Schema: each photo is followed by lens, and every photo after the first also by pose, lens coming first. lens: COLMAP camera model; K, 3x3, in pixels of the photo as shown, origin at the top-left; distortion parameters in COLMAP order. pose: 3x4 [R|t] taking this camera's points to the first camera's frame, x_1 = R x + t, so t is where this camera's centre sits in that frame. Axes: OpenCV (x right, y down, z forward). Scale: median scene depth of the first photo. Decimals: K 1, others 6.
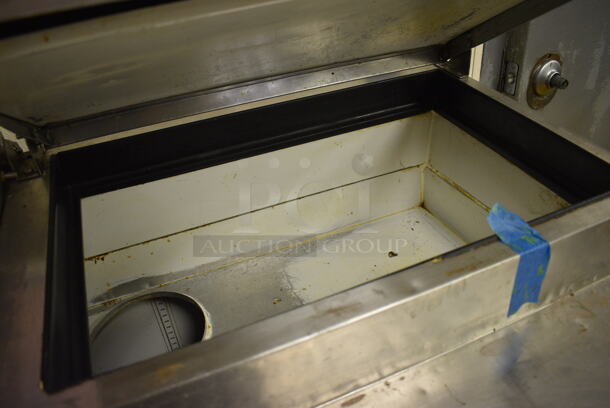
lens RADIAL K [[483.2, 0, 305.0], [0, 483.2, 204.0], [0, 0, 1]] dist [-0.090119, 0.003670]
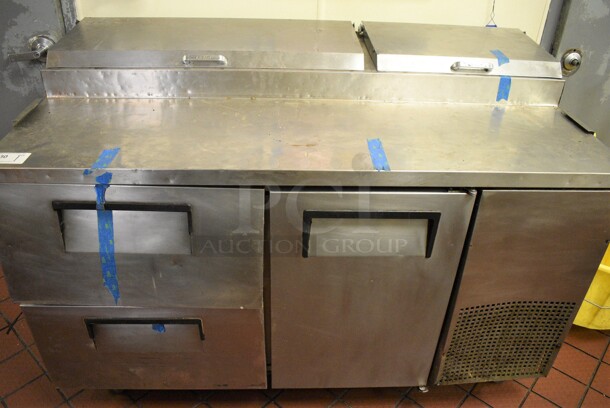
lens RADIAL K [[483.2, 0, 305.0], [0, 483.2, 204.0], [0, 0, 1]] dist [-0.090119, 0.003670]
pose [[0.931942, 0.273233, -0.238385, 0.087078], [-0.272772, 0.961420, 0.035588, 0.593743], [0.238912, 0.031859, 0.970518, -1.266780]]
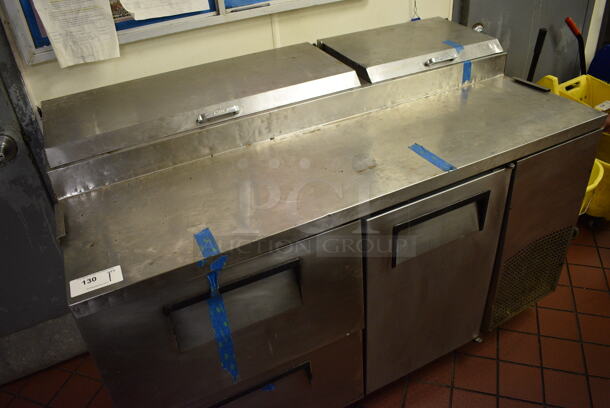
lens RADIAL K [[462.4, 0, 305.0], [0, 462.4, 204.0], [0, 0, 1]] dist [-0.085875, -0.001143]
pose [[0.998252, -0.038298, 0.045005, -0.527066], [0.037818, 0.999219, 0.011481, 0.566272], [-0.045409, -0.009759, 0.998921, -1.328796]]
